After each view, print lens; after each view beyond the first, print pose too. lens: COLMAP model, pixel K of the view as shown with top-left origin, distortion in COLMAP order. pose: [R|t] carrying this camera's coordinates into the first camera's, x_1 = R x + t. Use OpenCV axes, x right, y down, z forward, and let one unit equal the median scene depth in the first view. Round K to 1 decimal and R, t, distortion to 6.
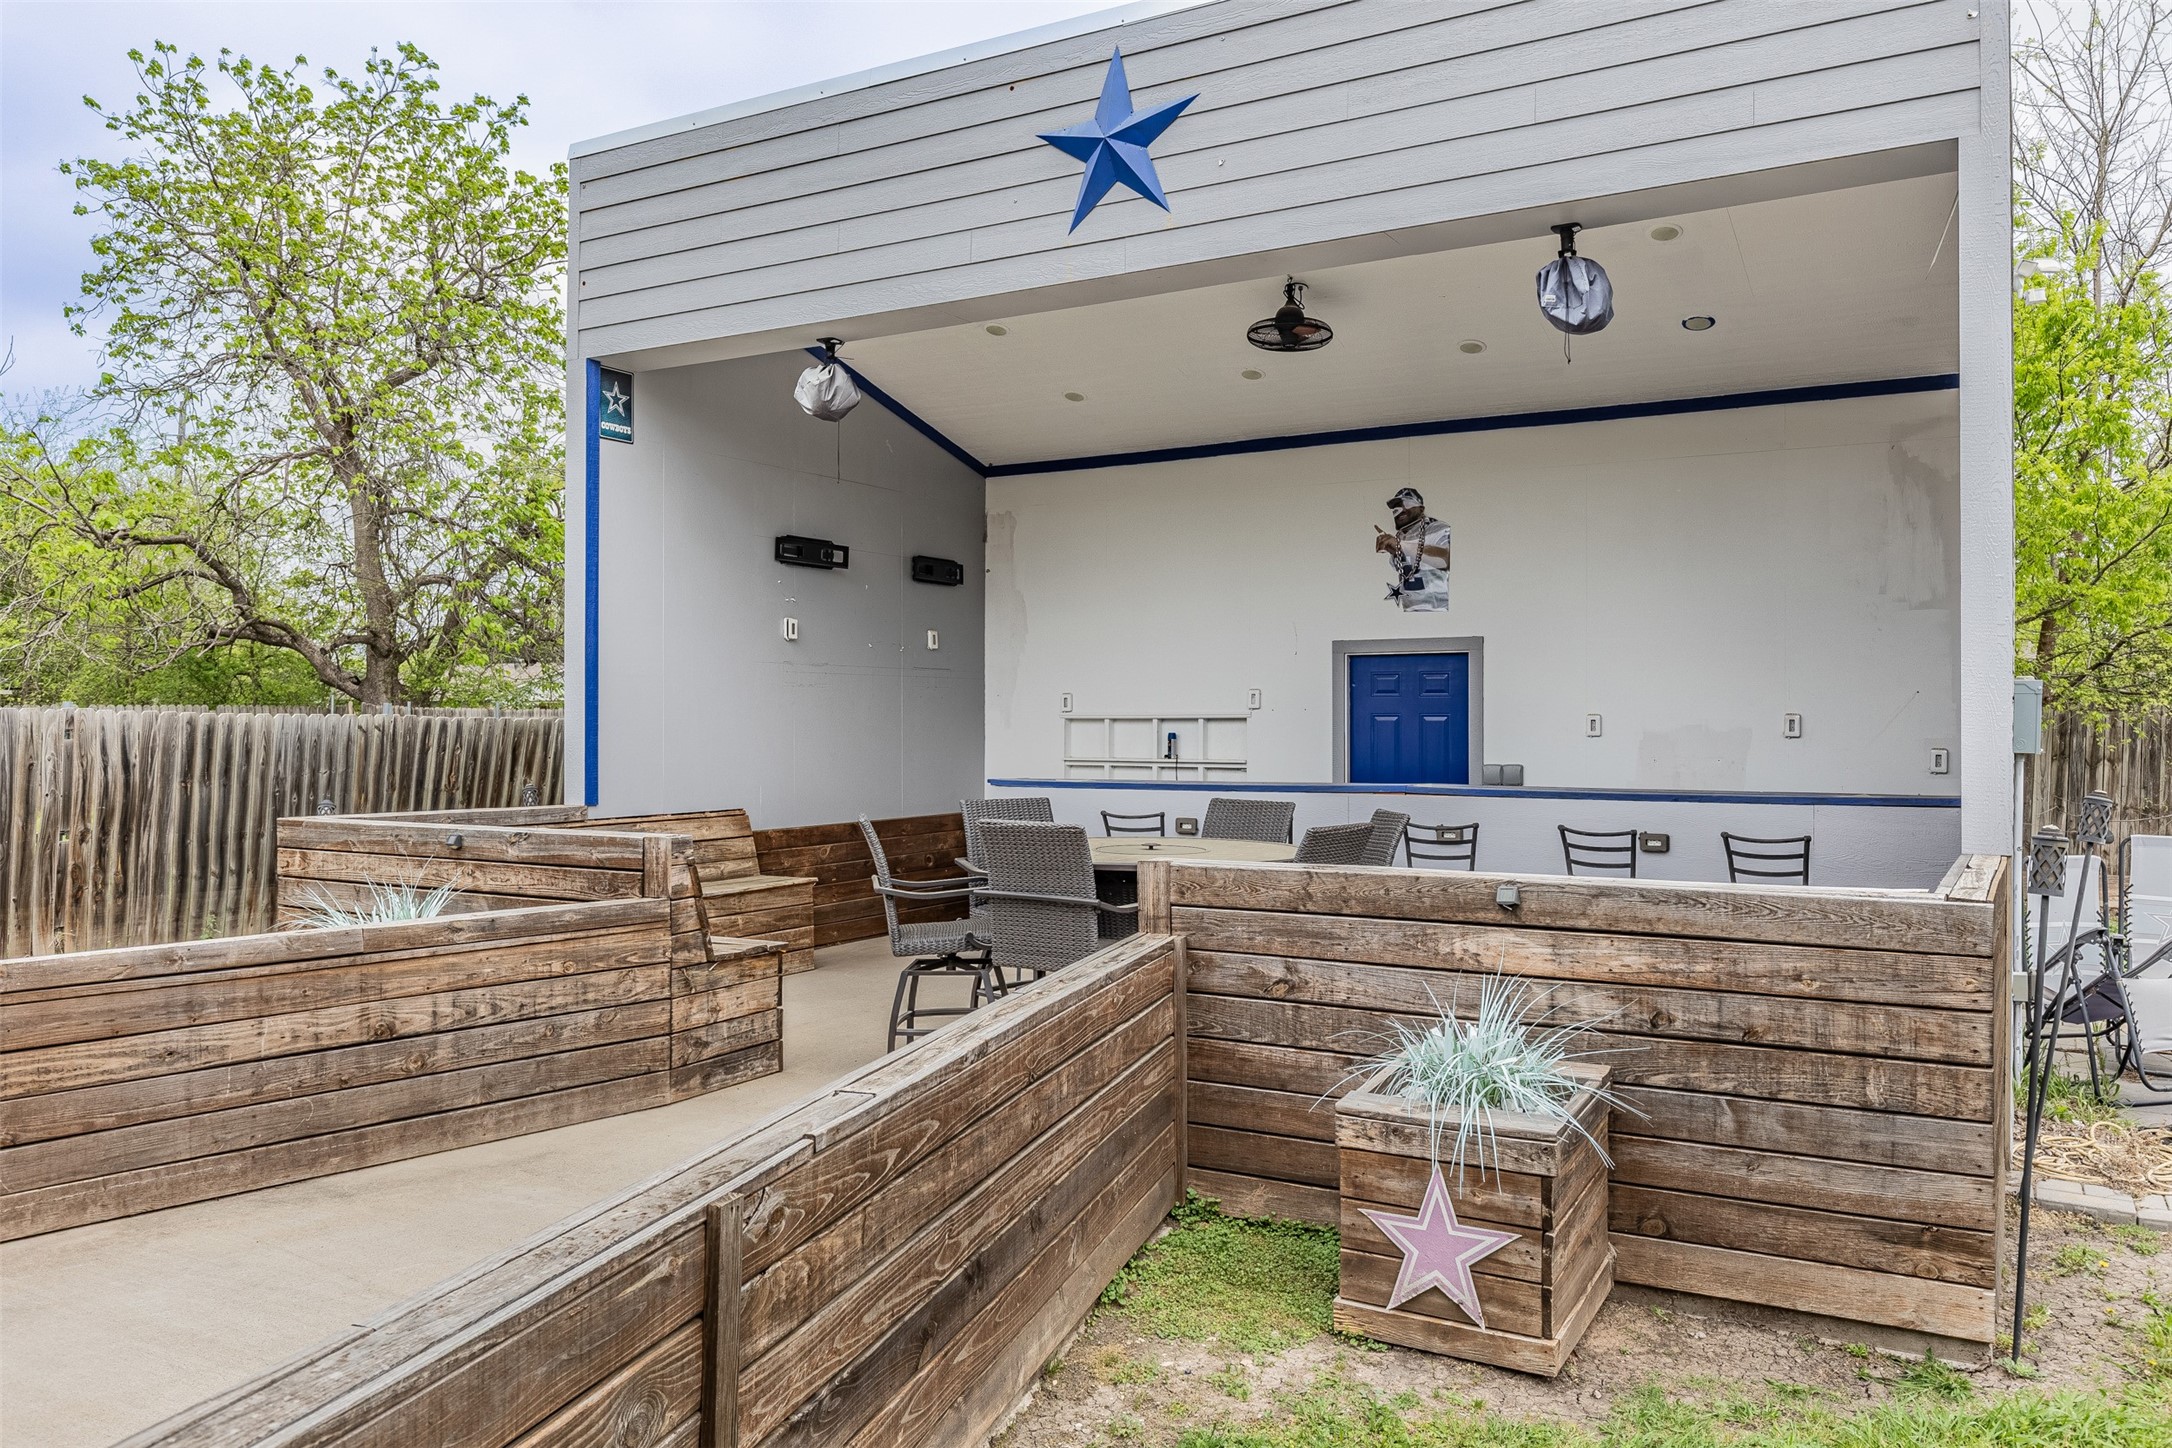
lens RADIAL K [[1600.6, 0, 1086.0], [0, 1600.6, 724.0], [0, 0, 1]] dist [0.007949, 0.002389]
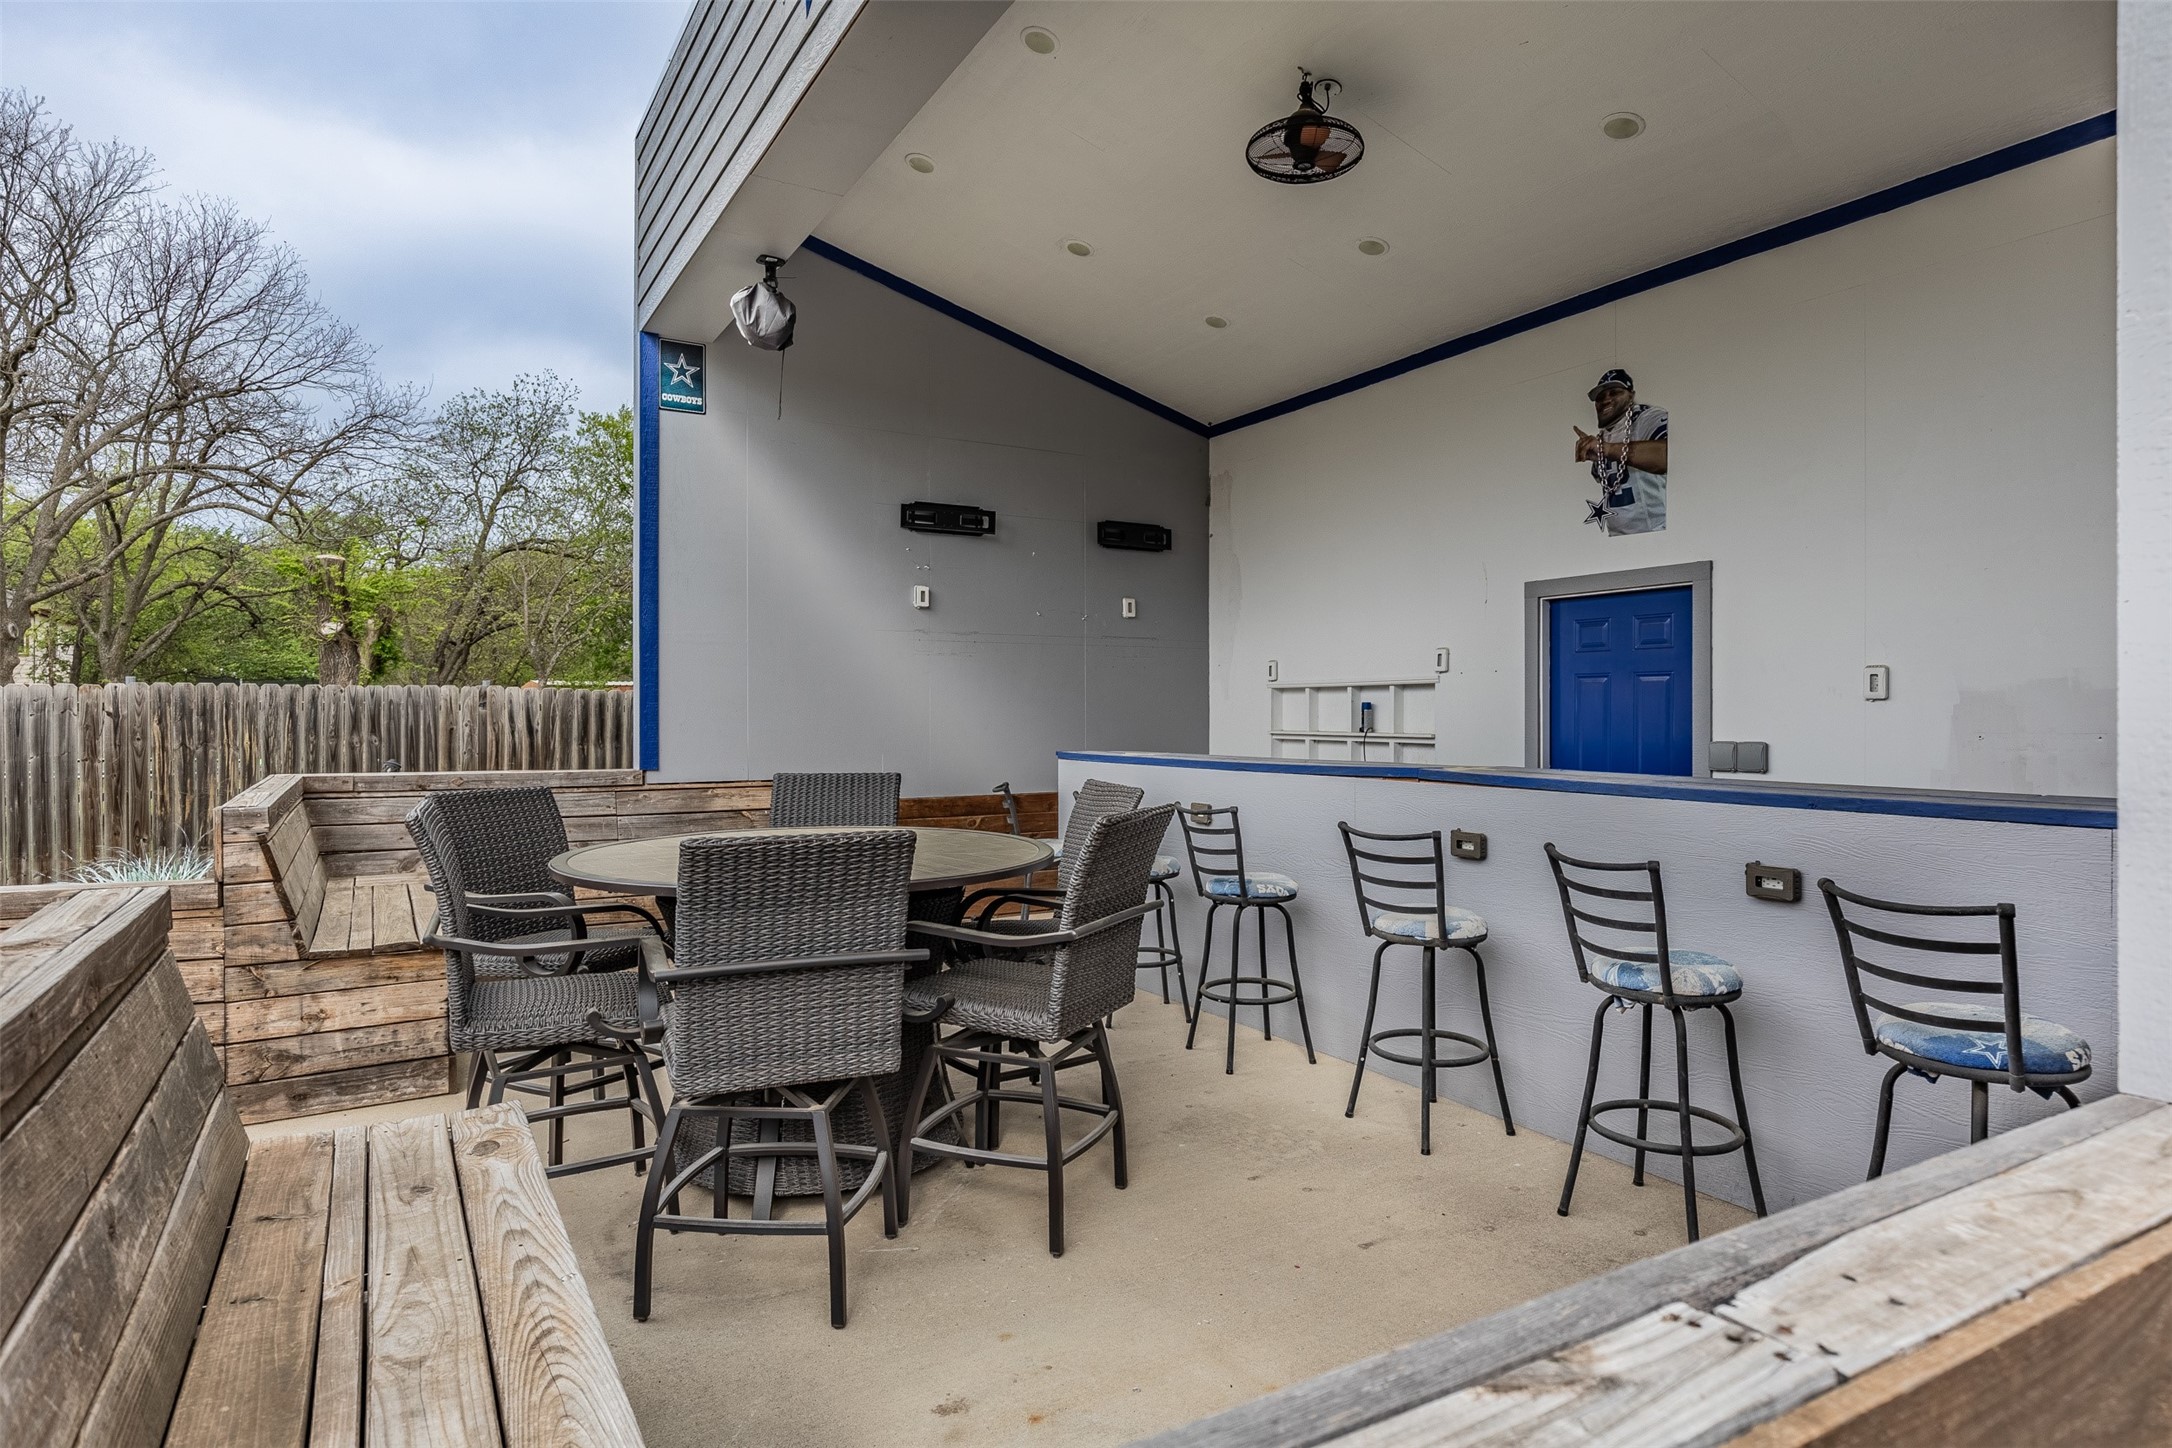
lens RADIAL K [[1191.9, 0, 1094.5], [0, 1191.9, 710.4], [0, 0, 1]] dist [0.016592, -0.000157]
pose [[0.874527, -0.001069, -0.484976, 0.262357], [-0.000433, 0.999995, -0.002984, 0.012874], [0.484977, 0.002819, 0.874522, 0.401472]]
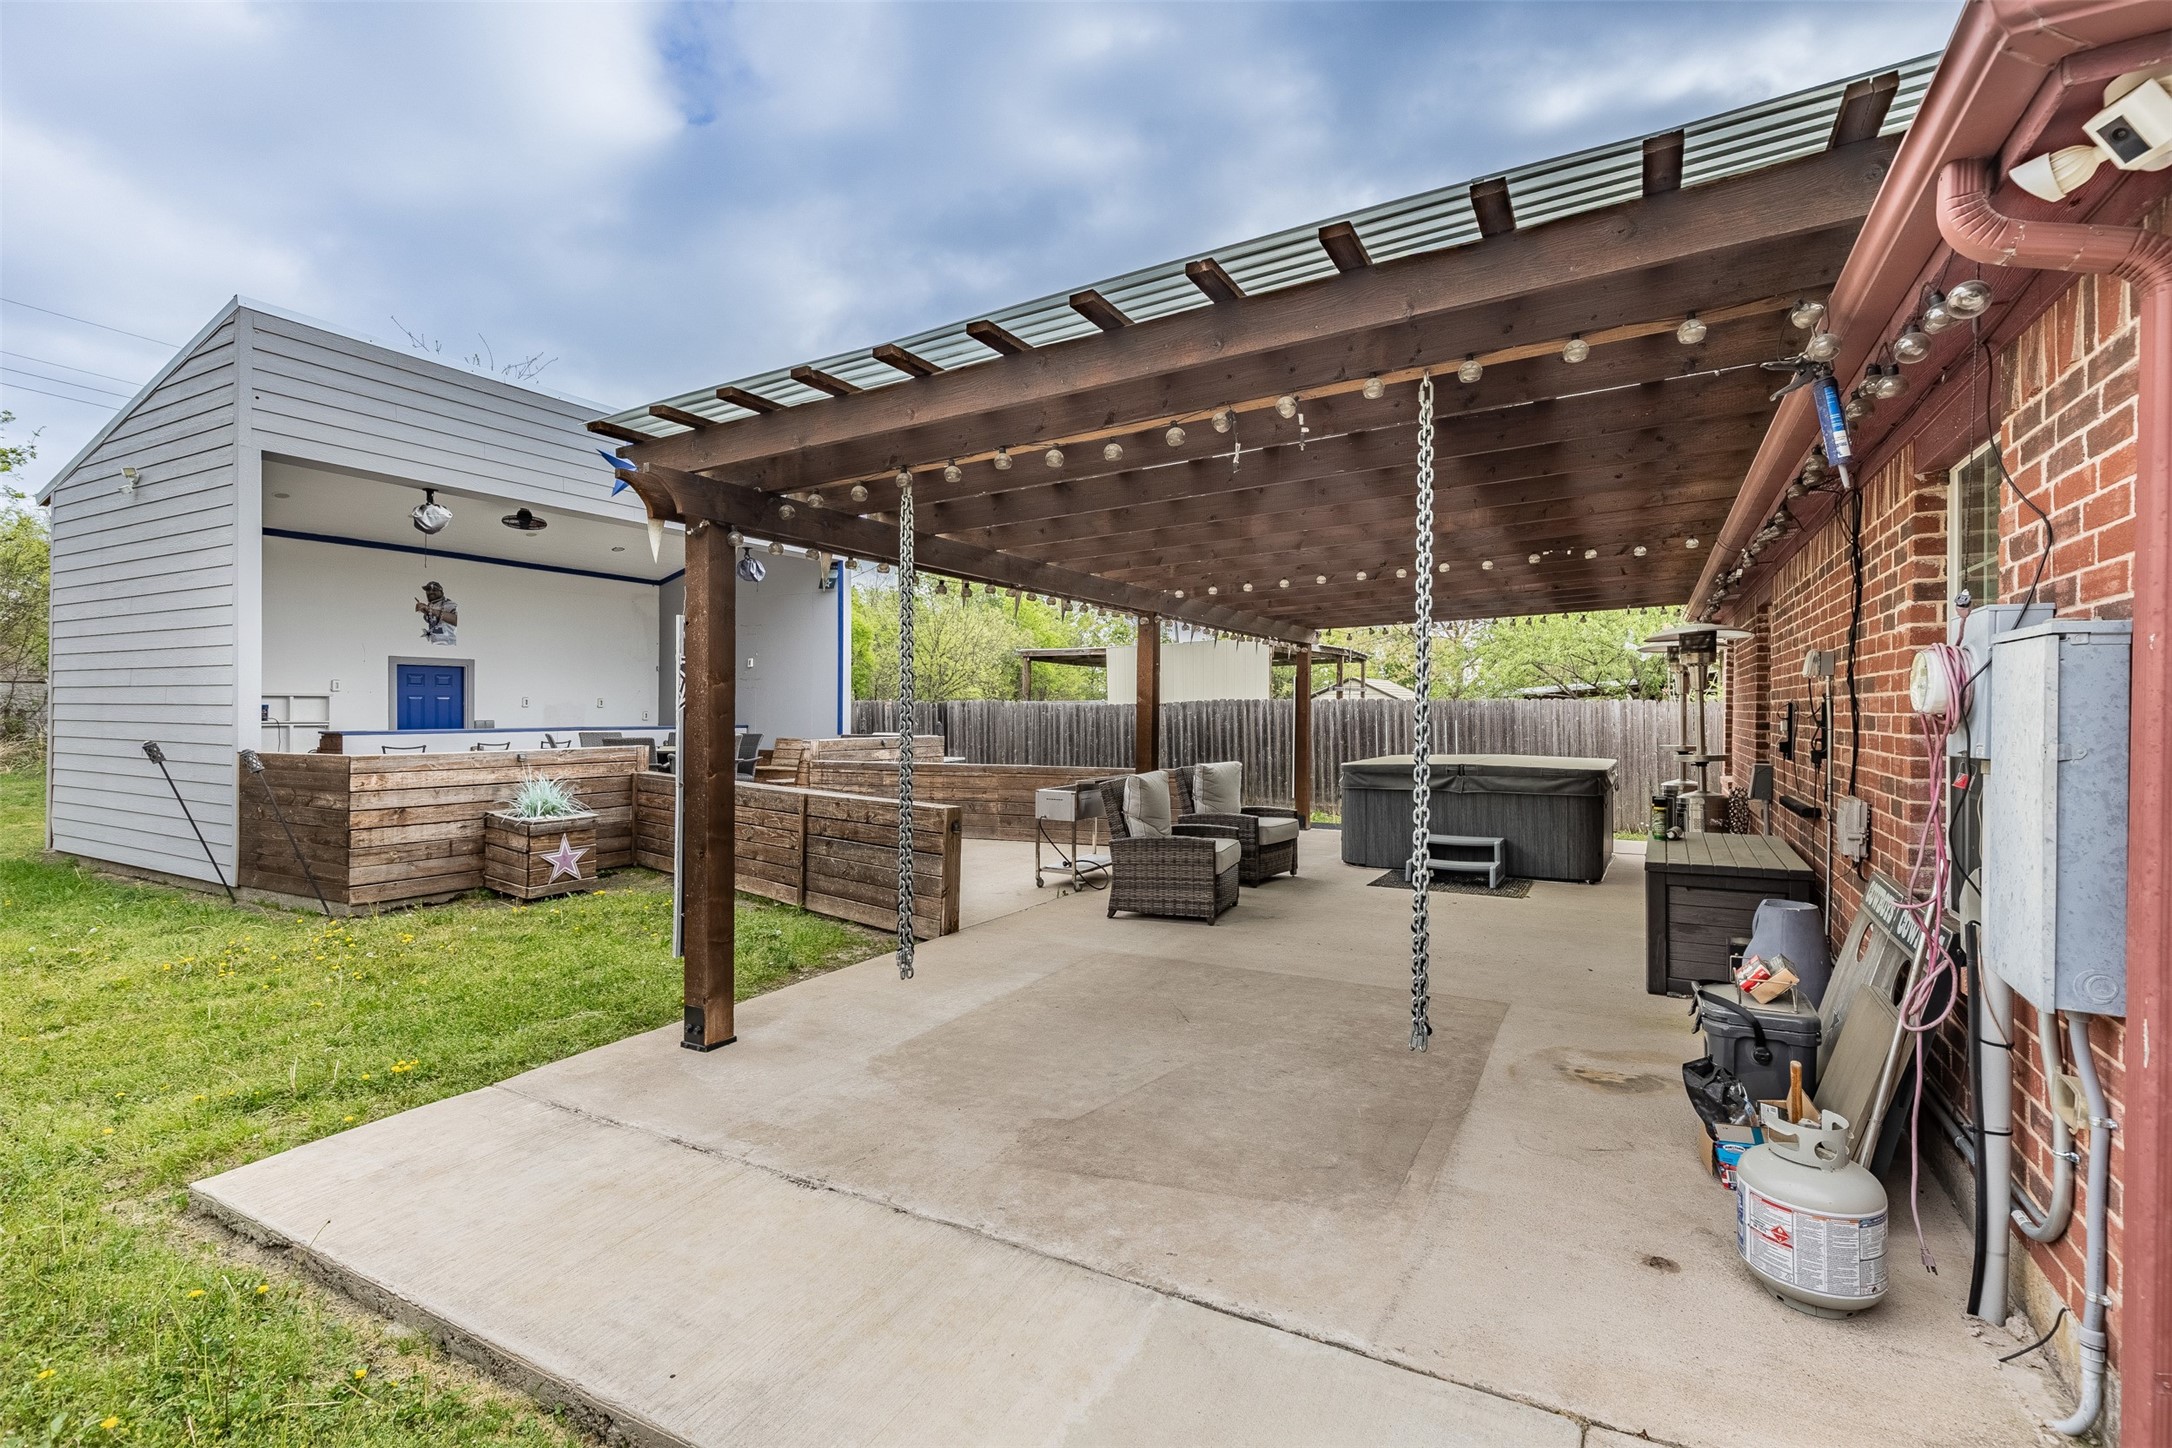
lens RADIAL K [[978.1, 0, 1099.1], [0, 978.1, 719.6], [0, 0, 1]] dist [0.008224, -0.001404]
pose [[-0.027147, -0.010583, 0.999575, -1.049456], [-0.002816, 0.999941, 0.010511, 0.008226], [-0.999627, -0.002529, -0.027175, 0.212200]]
